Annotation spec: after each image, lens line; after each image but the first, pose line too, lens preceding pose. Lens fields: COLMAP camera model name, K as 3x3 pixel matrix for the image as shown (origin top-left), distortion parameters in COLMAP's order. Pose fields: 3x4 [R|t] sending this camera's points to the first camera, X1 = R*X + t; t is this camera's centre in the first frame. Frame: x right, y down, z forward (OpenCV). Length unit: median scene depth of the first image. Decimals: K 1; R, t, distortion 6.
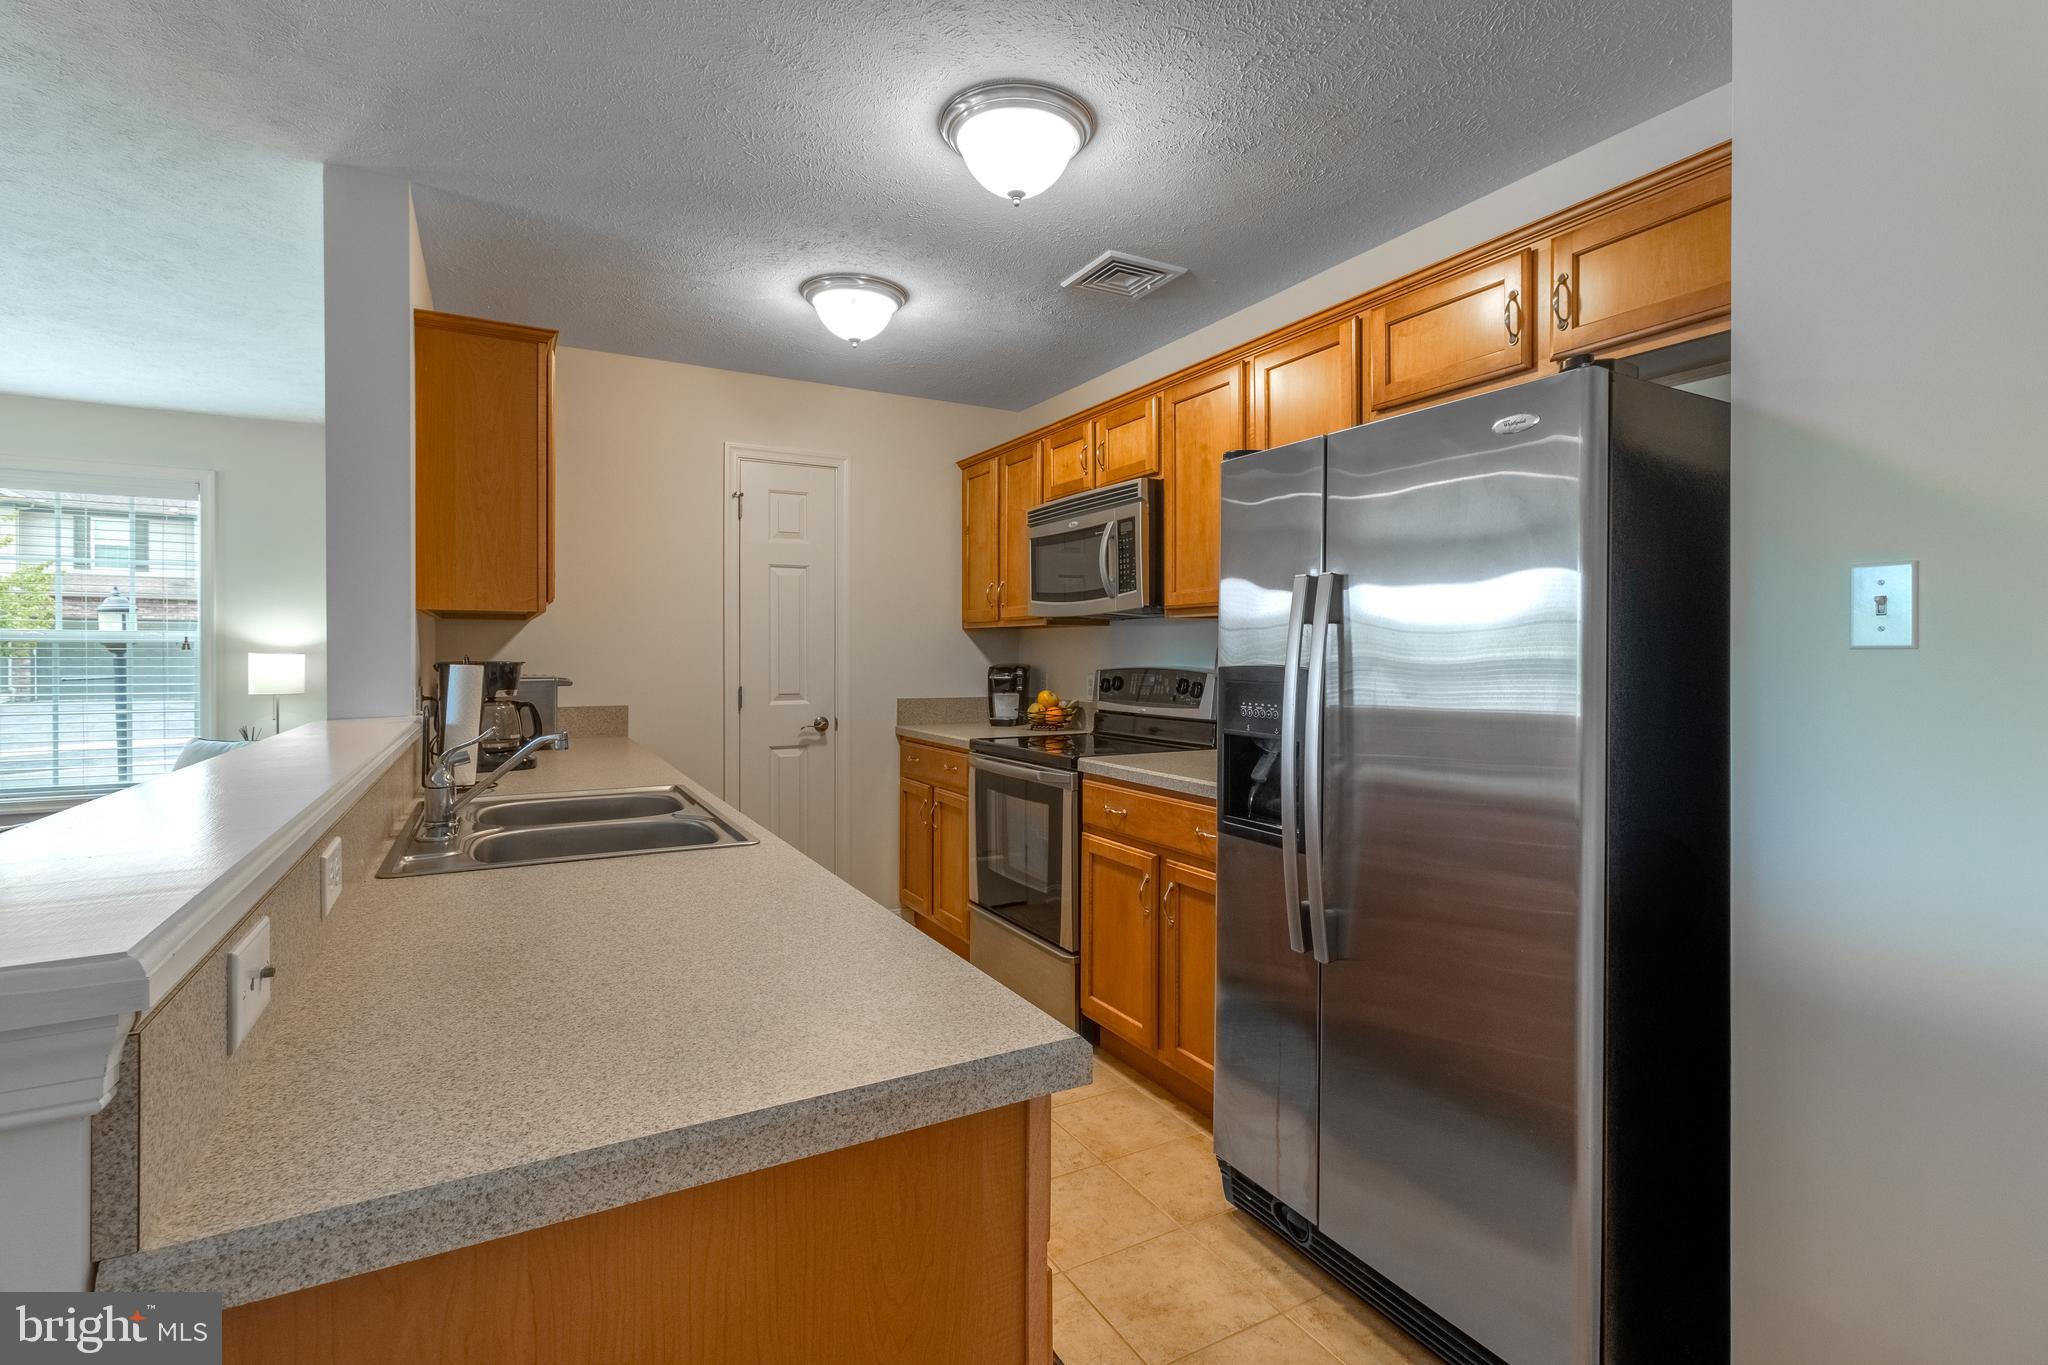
lens RADIAL K [[947.8, 0, 1026.8], [0, 947.8, 657.2], [0, 0, 1]] dist [-0.000012, 0.000071]
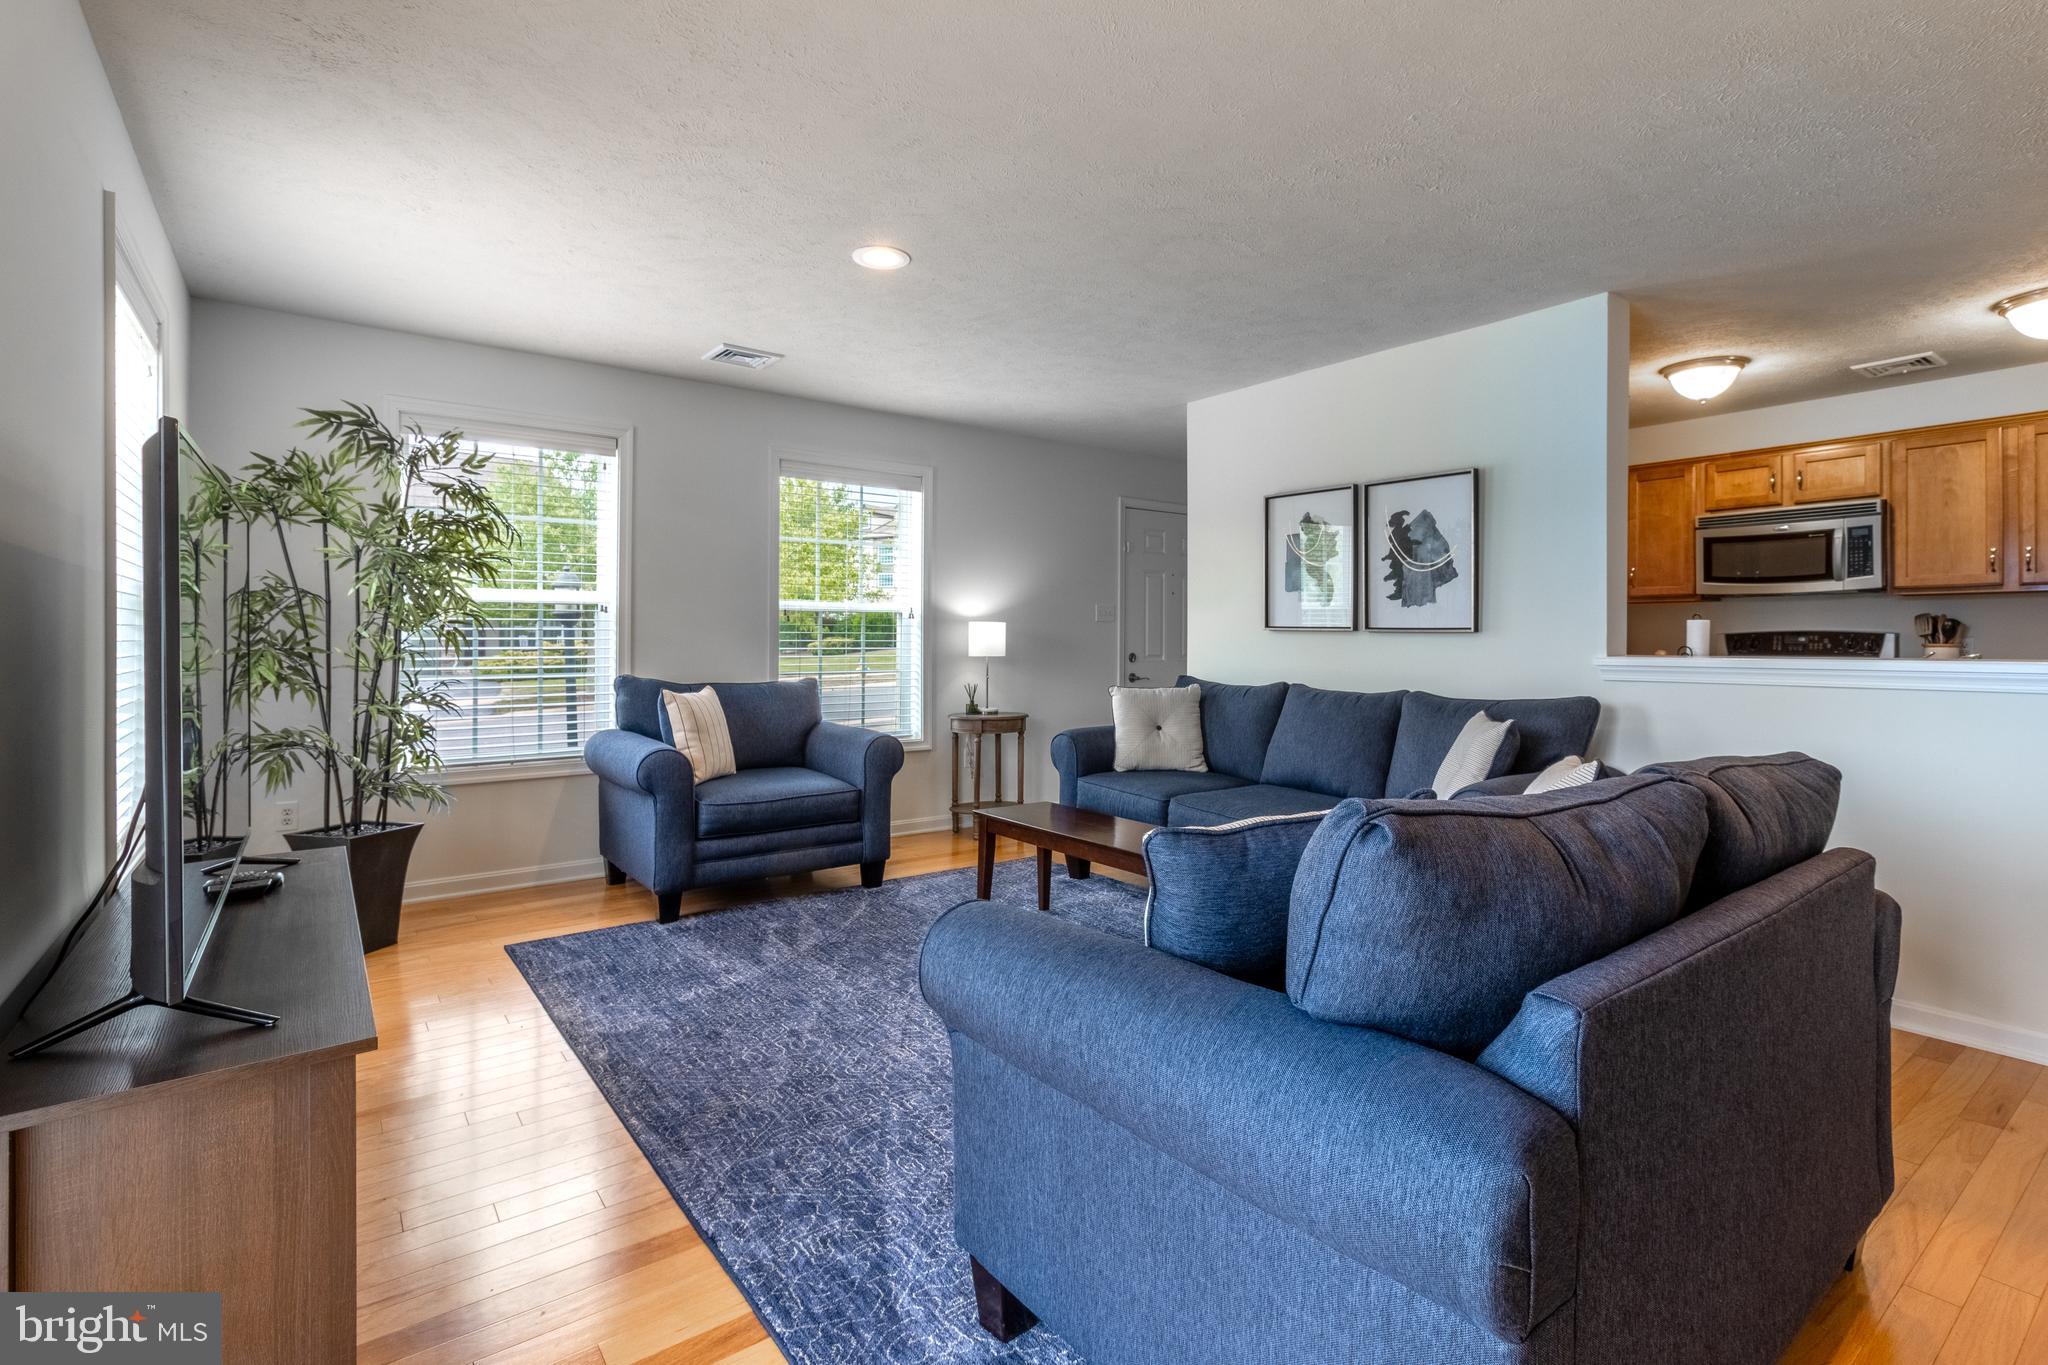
lens RADIAL K [[956.6, 0, 1035.4], [0, 956.6, 646.9], [0, 0, 1]] dist [0.001447, 0.000538]
pose [[0.990296, -0.000706, 0.138973, -1.374893], [0.000759, 1.000000, -0.000331, 0.039327], [-0.138973, 0.000434, 0.990296, -0.288532]]
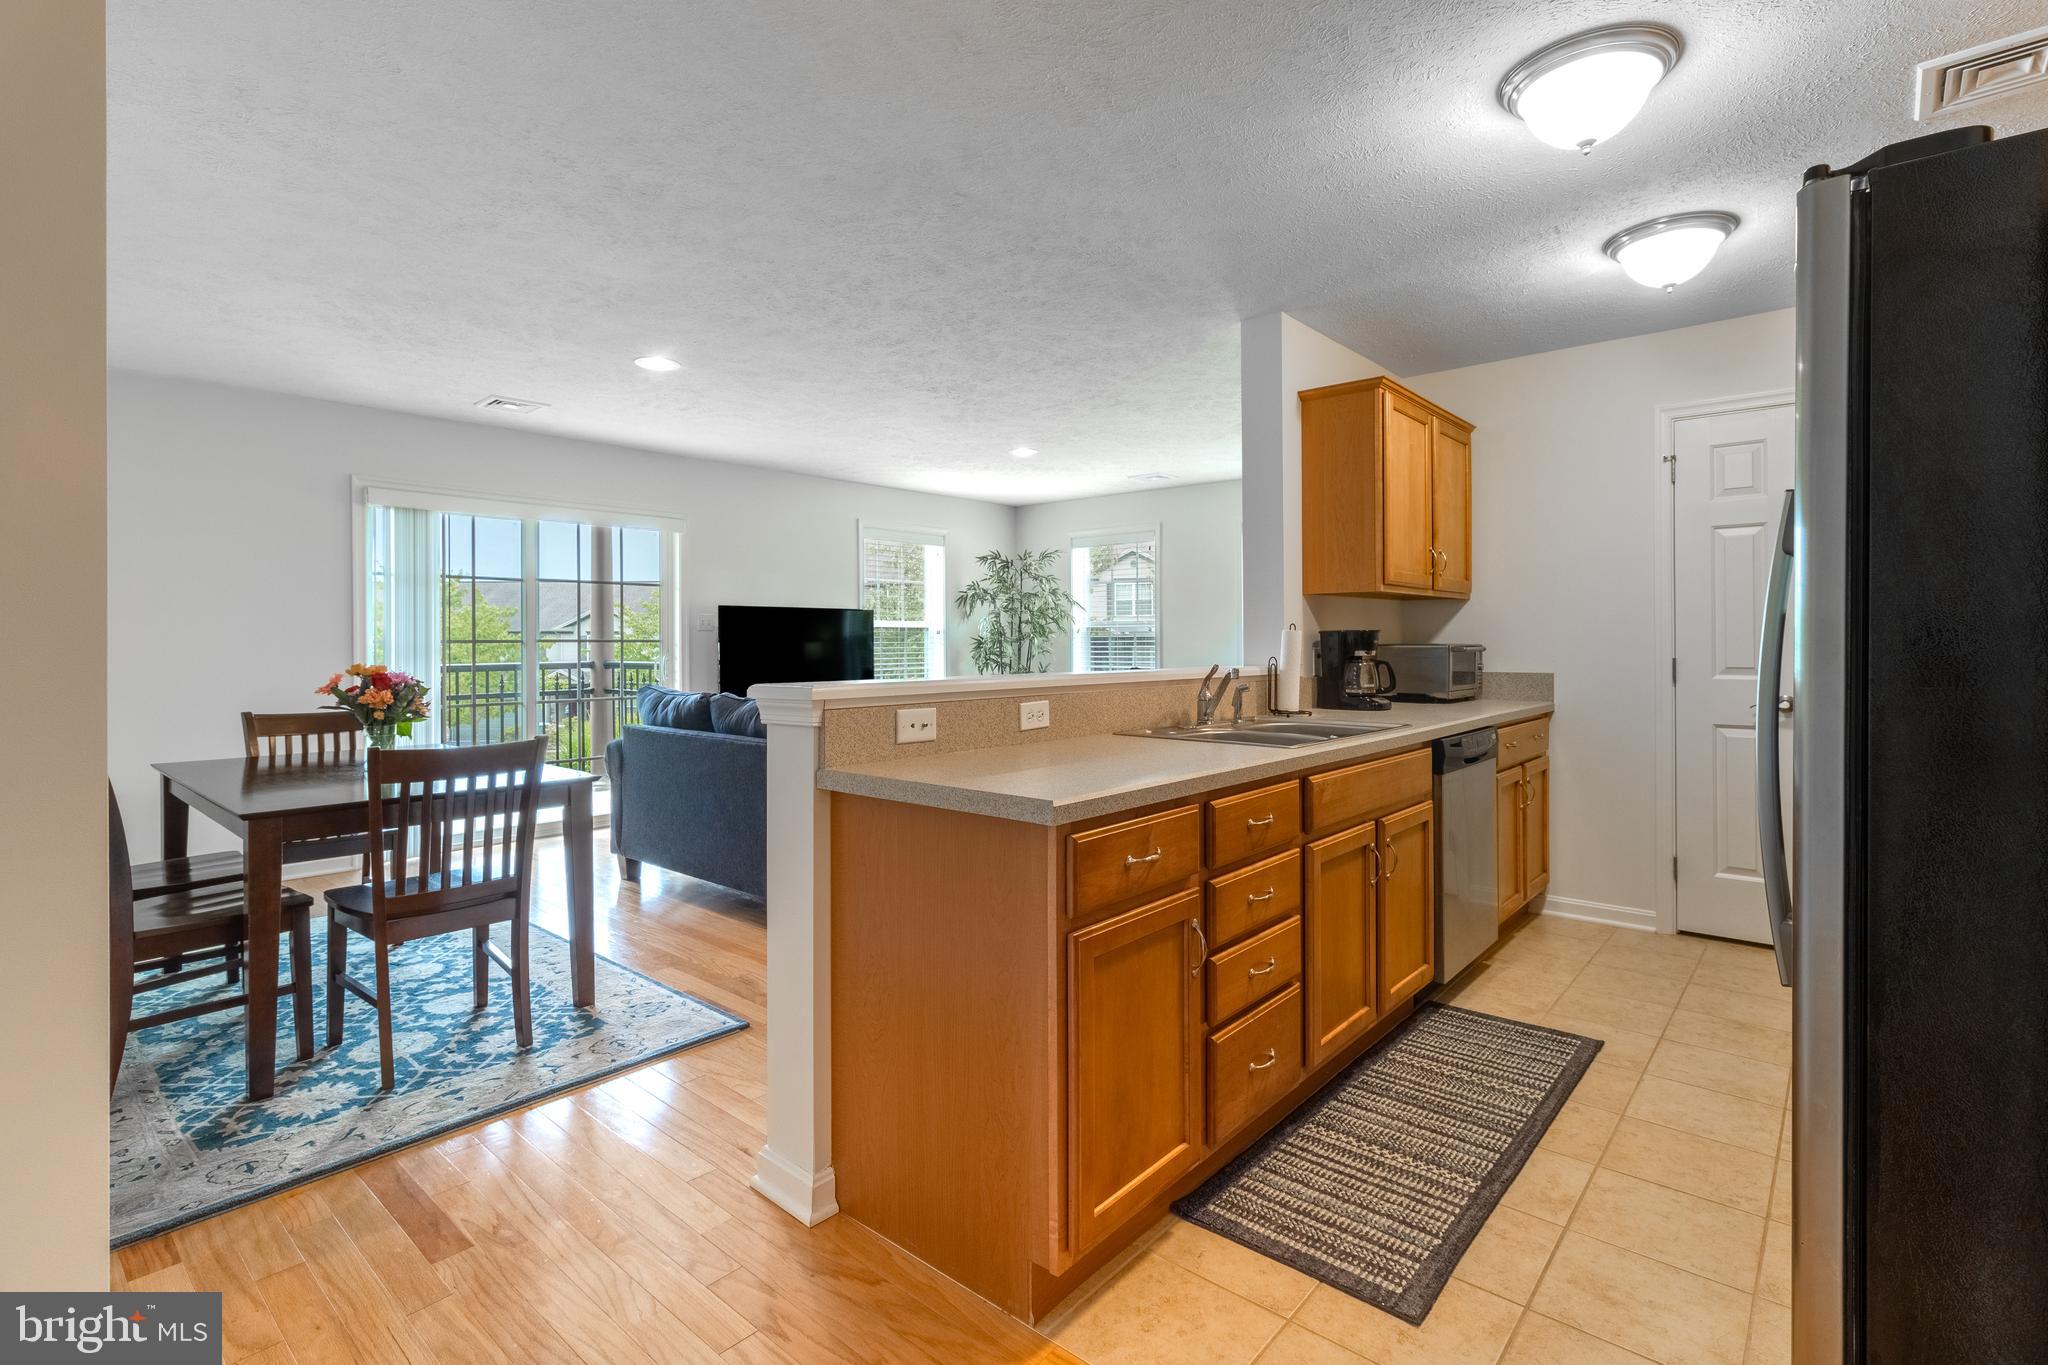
lens RADIAL K [[956.6, 0, 1035.4], [0, 956.6, 646.9], [0, 0, 1]] dist [0.001447, 0.000538]
pose [[0.339883, 0.001889, -0.940466, 0.501208], [-0.000050, 0.999998, 0.001991, 0.023302], [0.940468, -0.000630, 0.339883, 0.085161]]
